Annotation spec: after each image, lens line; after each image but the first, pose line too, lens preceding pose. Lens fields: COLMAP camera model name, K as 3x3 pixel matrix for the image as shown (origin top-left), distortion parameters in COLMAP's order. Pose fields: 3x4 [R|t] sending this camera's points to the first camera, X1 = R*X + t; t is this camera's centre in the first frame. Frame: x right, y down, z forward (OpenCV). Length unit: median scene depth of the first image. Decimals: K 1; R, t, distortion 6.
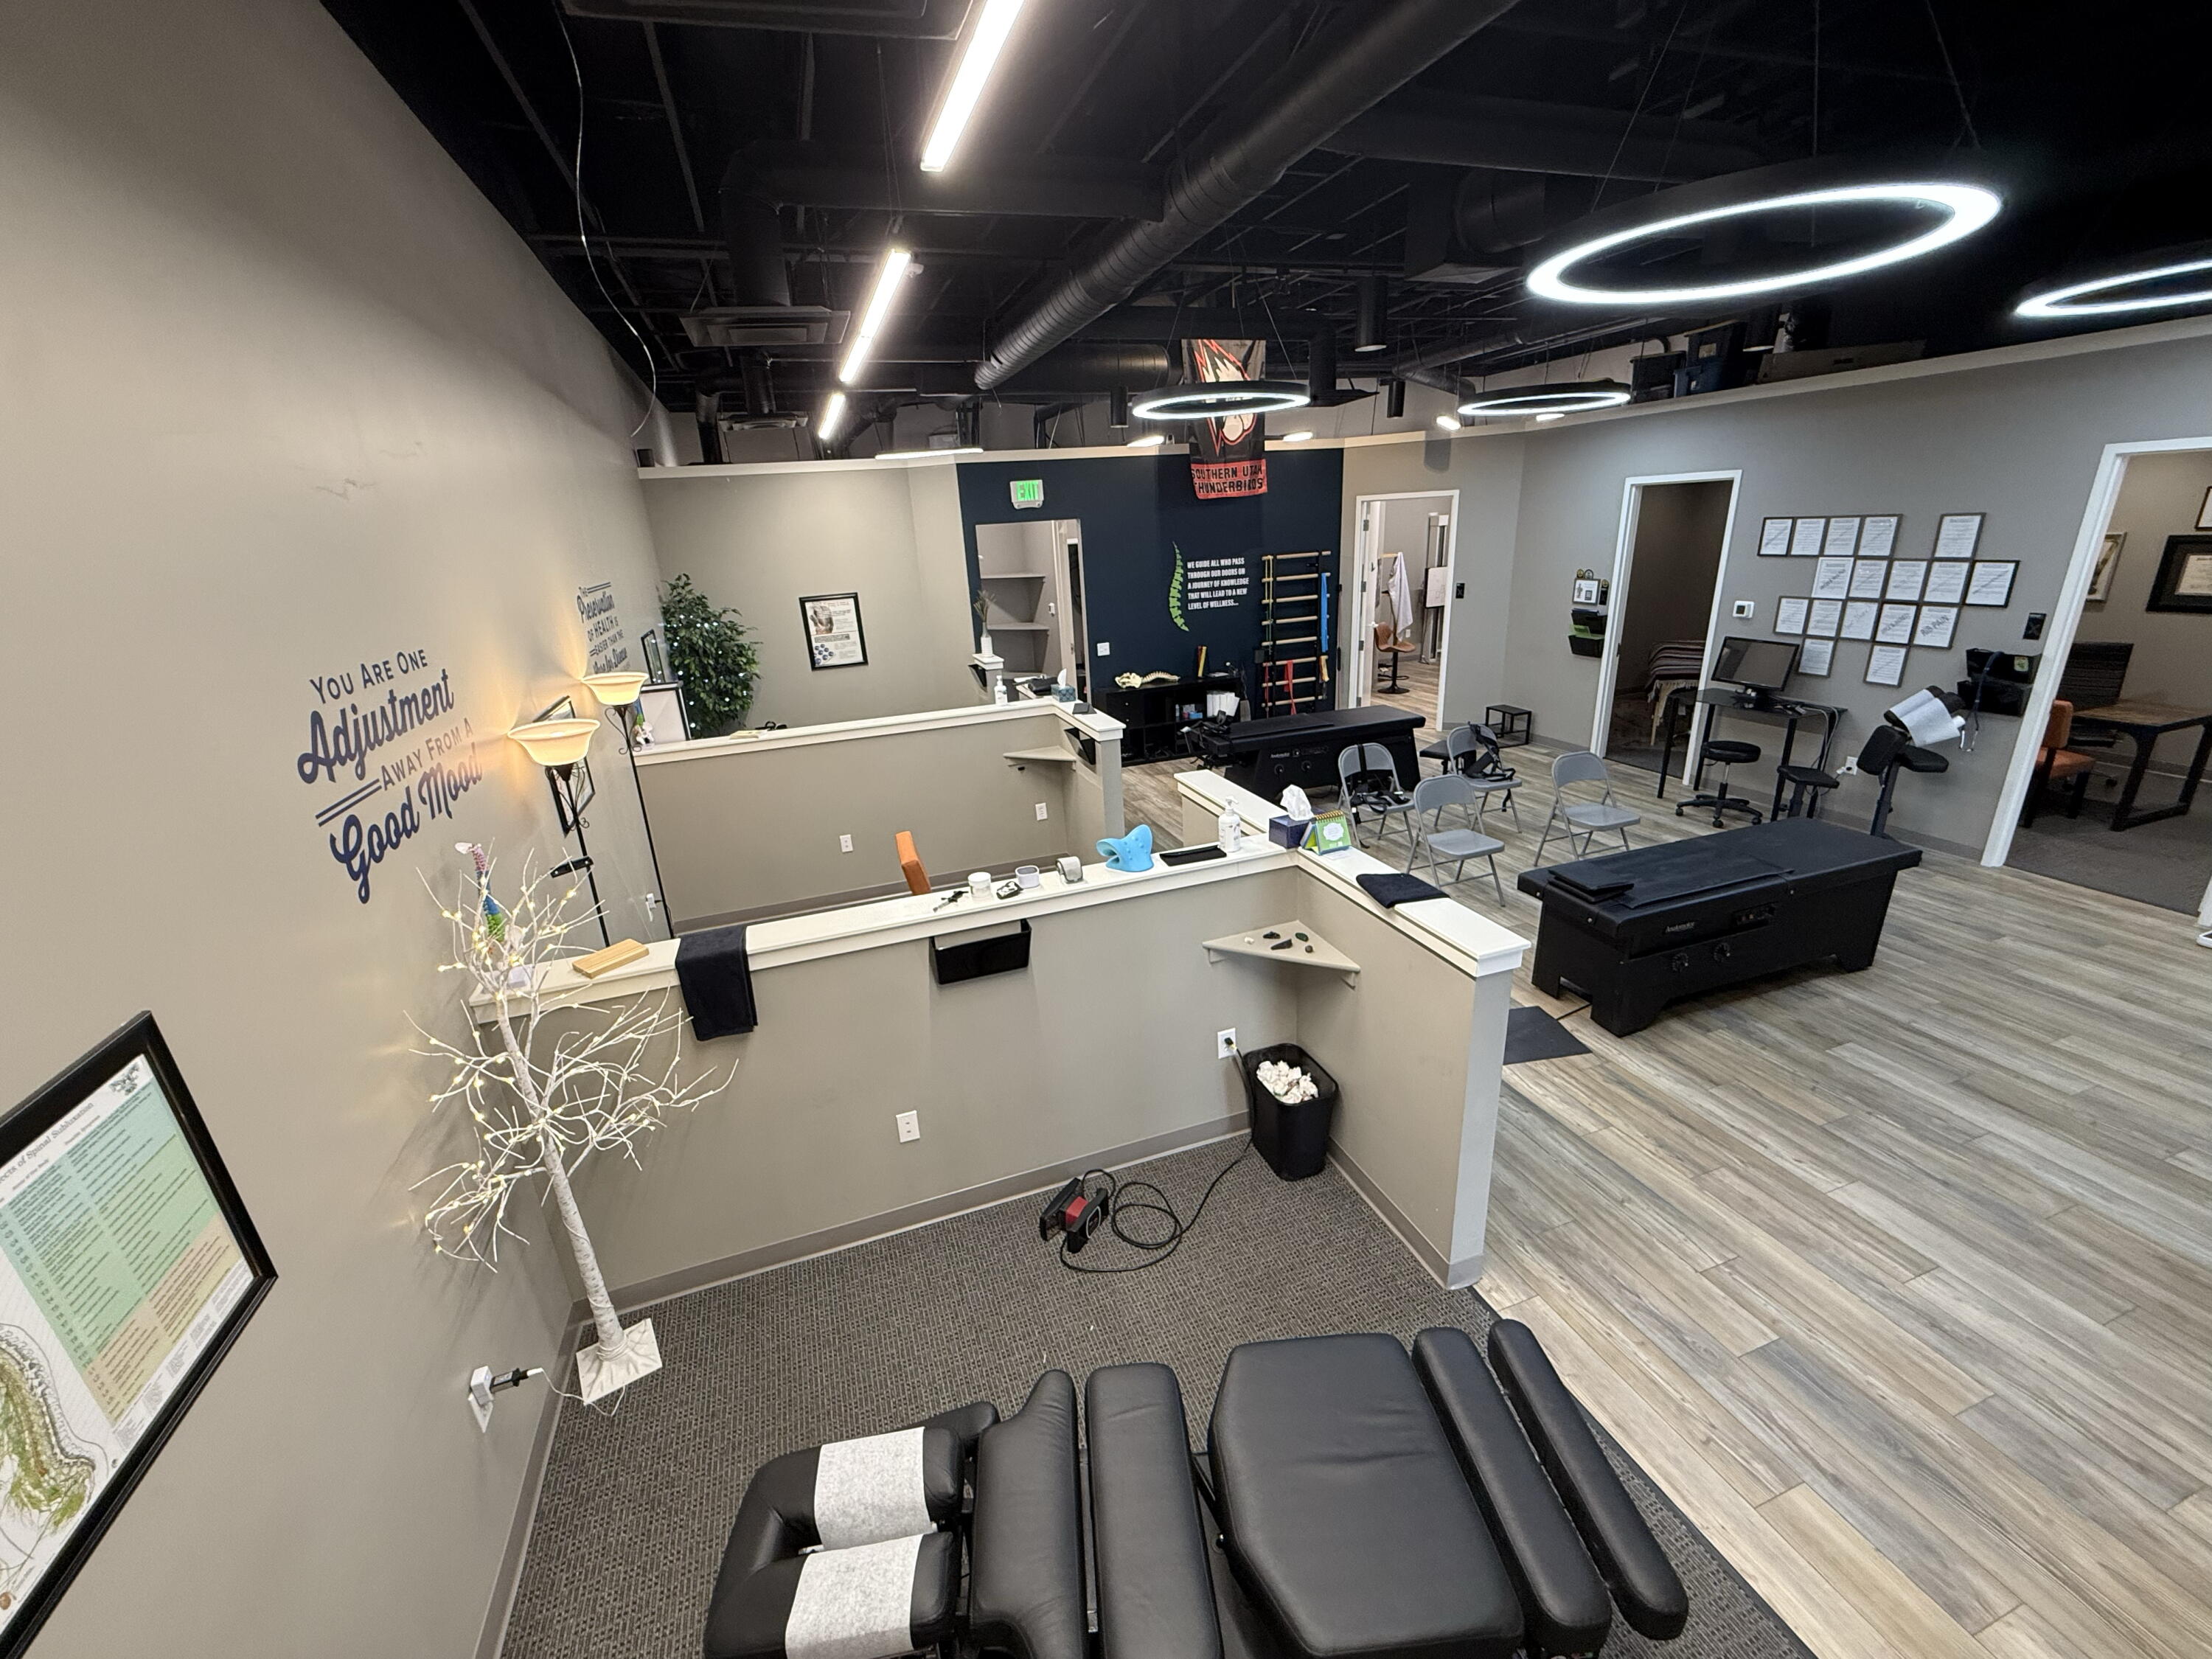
lens RADIAL K [[881.5, 0, 1100.3], [0, 881.5, 835.9], [0, 0, 1]] dist [-0.000393, 0.000234]
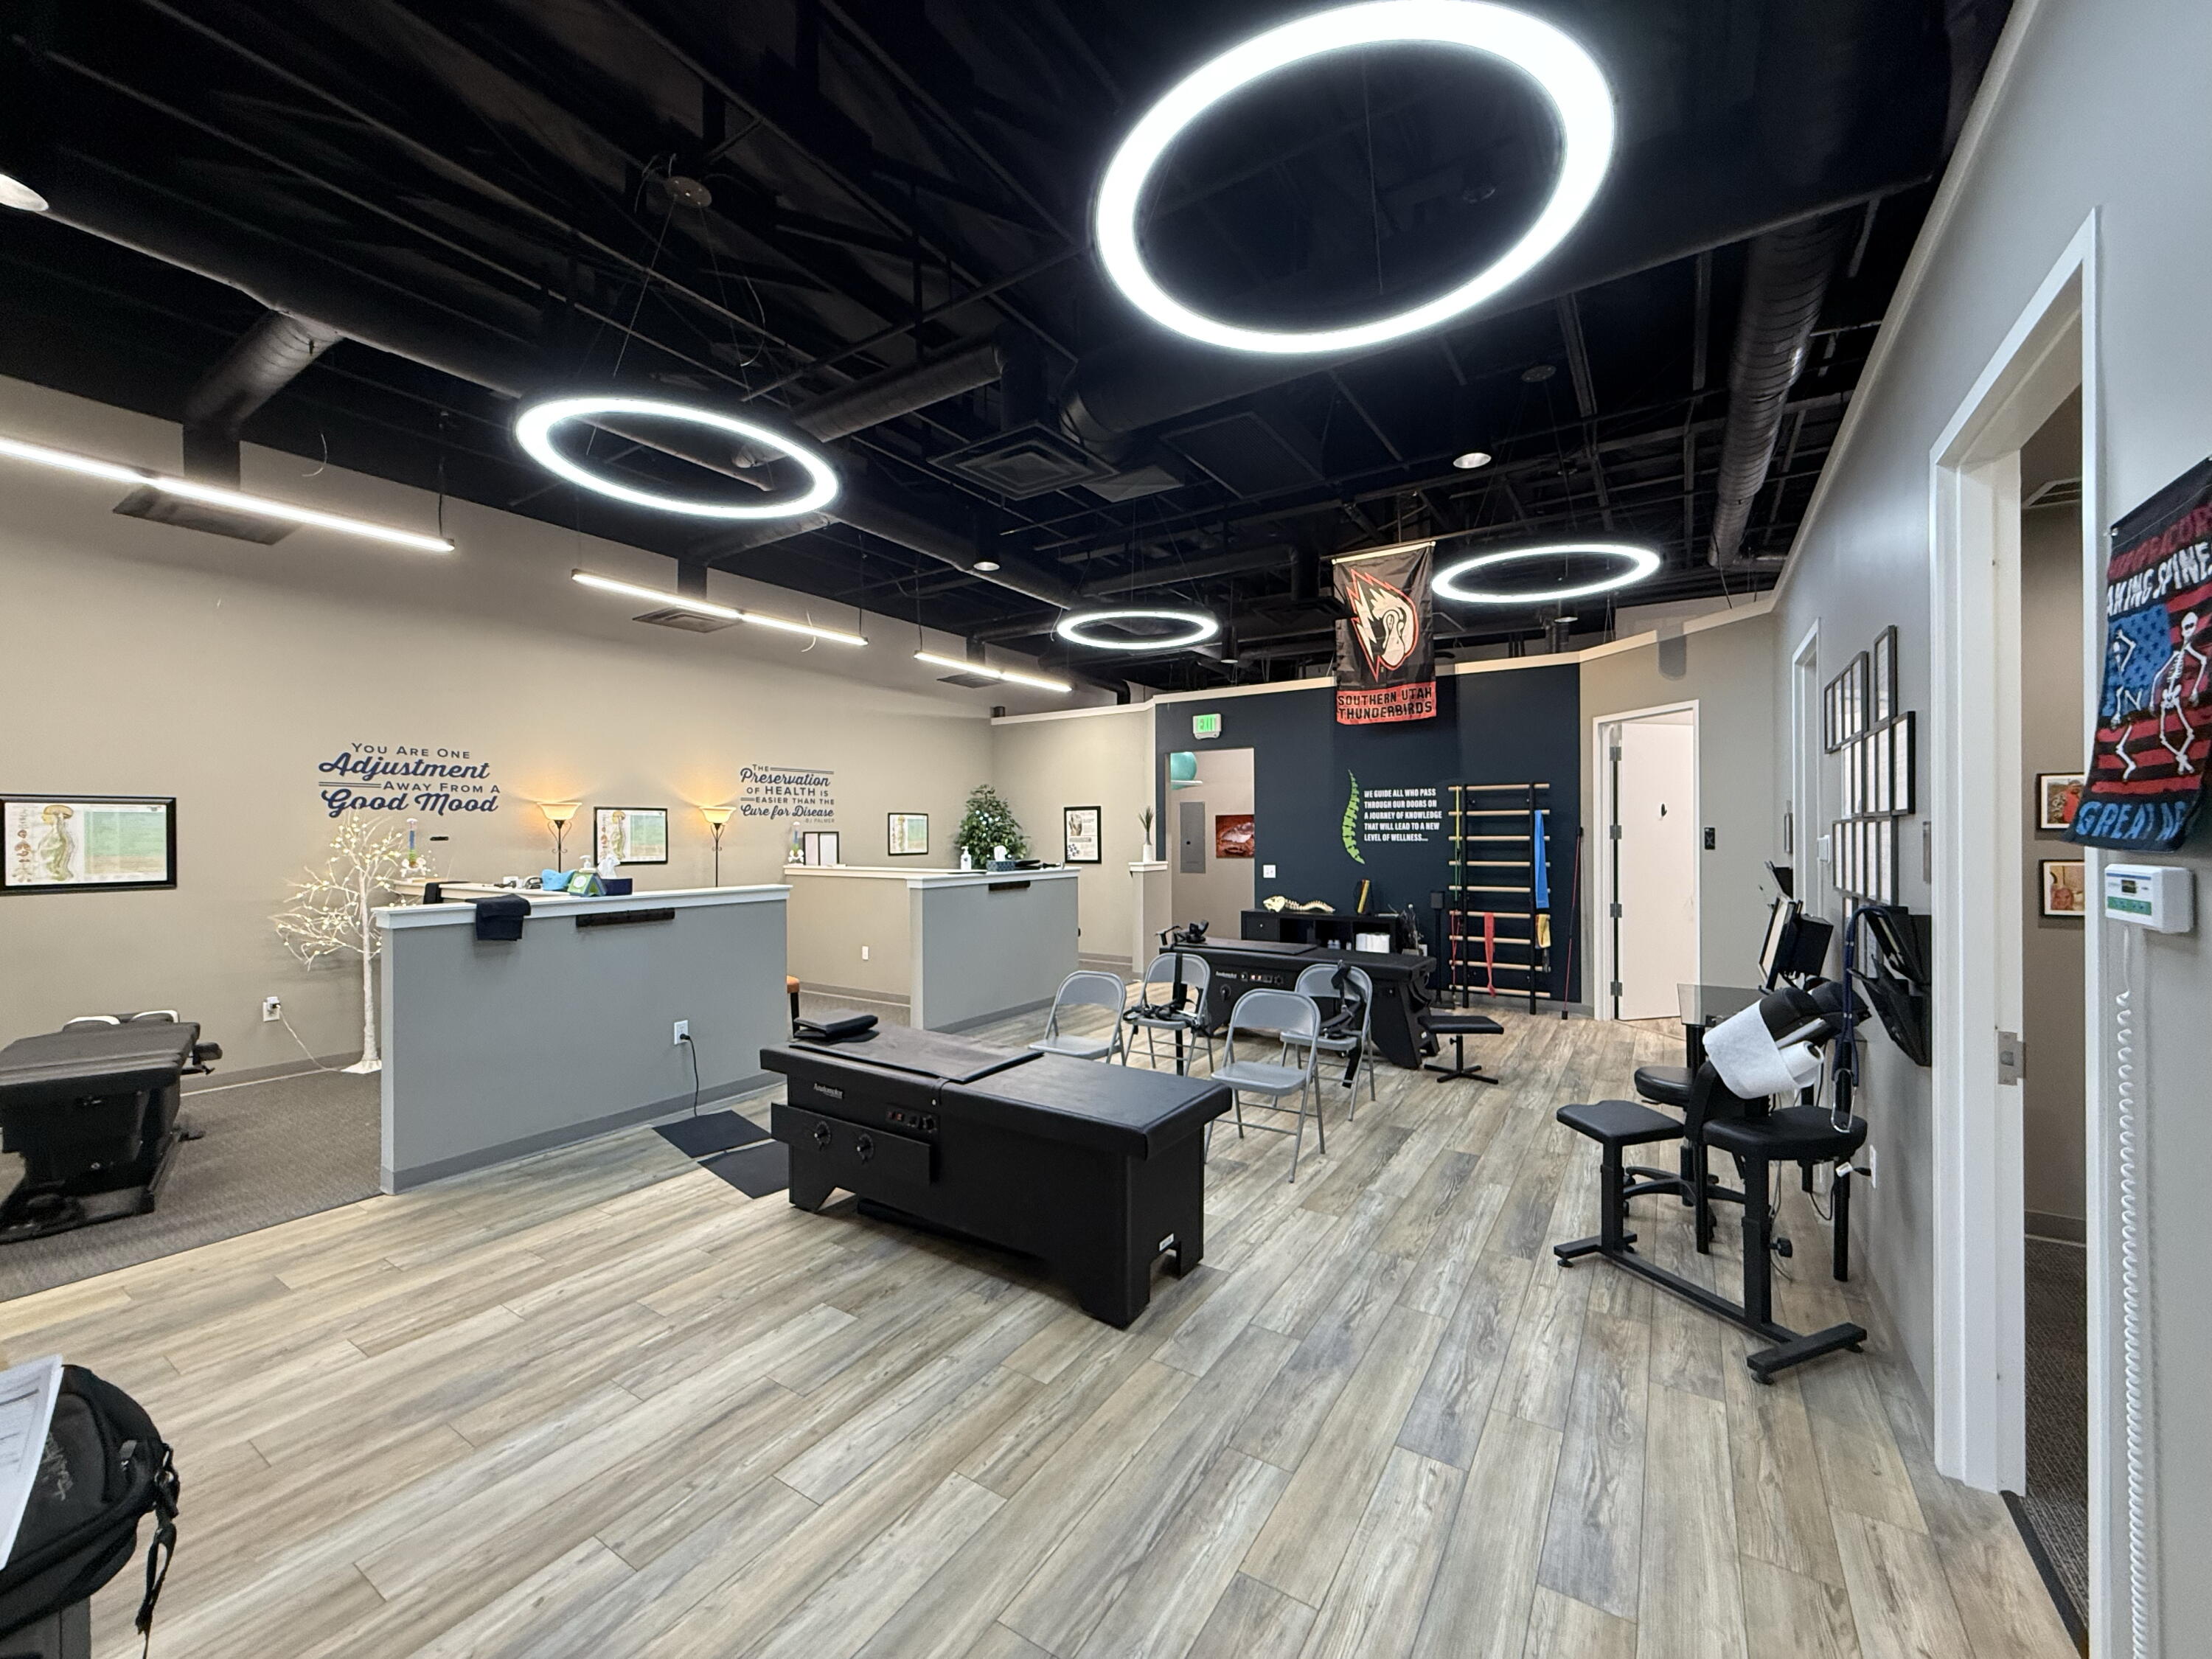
lens RADIAL K [[881.5, 0, 1099.0], [0, 881.5, 837.5], [0, 0, 1]] dist [-0.000393, 0.000234]
pose [[0.608287, 0.058225, -0.791579, 0.703651], [-0.297516, 0.941318, -0.159387, -0.035107], [0.735847, 0.332461, 0.589914, 0.277650]]
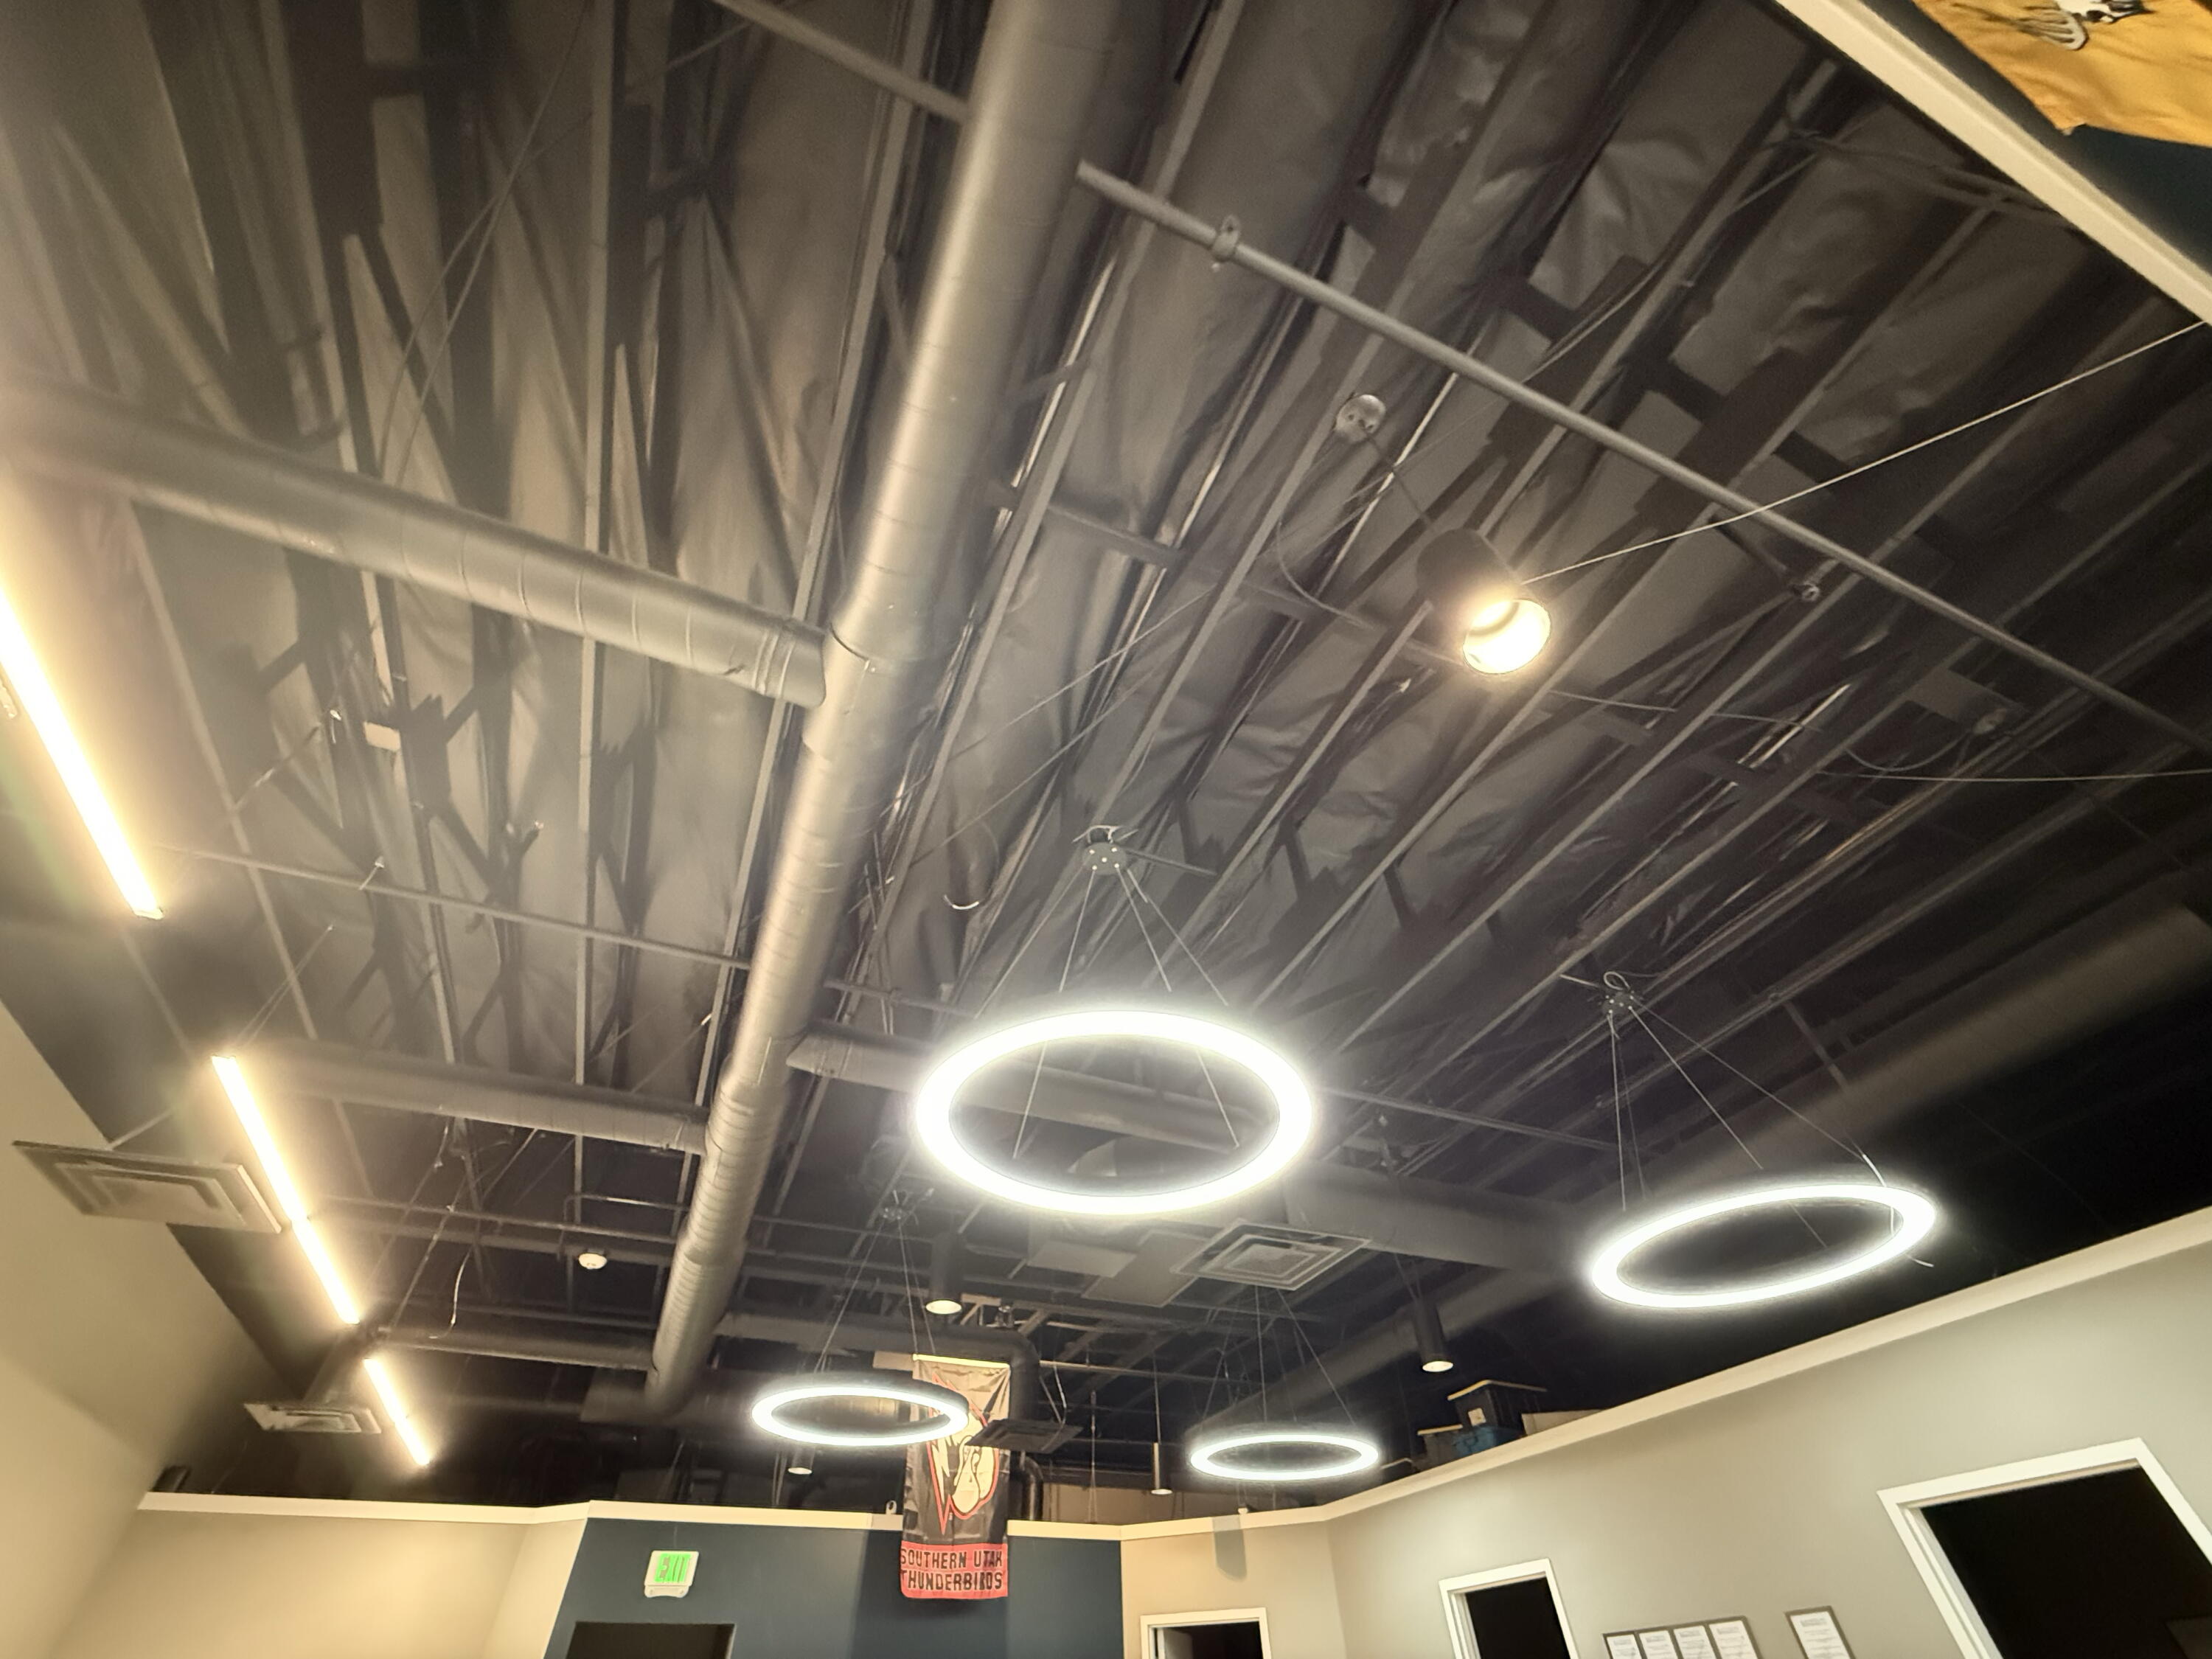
lens RADIAL K [[881.5, 0, 1102.7], [0, 881.5, 833.7], [0, 0, 1]] dist [-0.000393, 0.000234]
pose [[0.996920, 0.075579, 0.020936, 0.210110], [-0.011434, 0.404176, -0.914610, 0.033600], [-0.077587, 0.911553, 0.403795, 0.102175]]
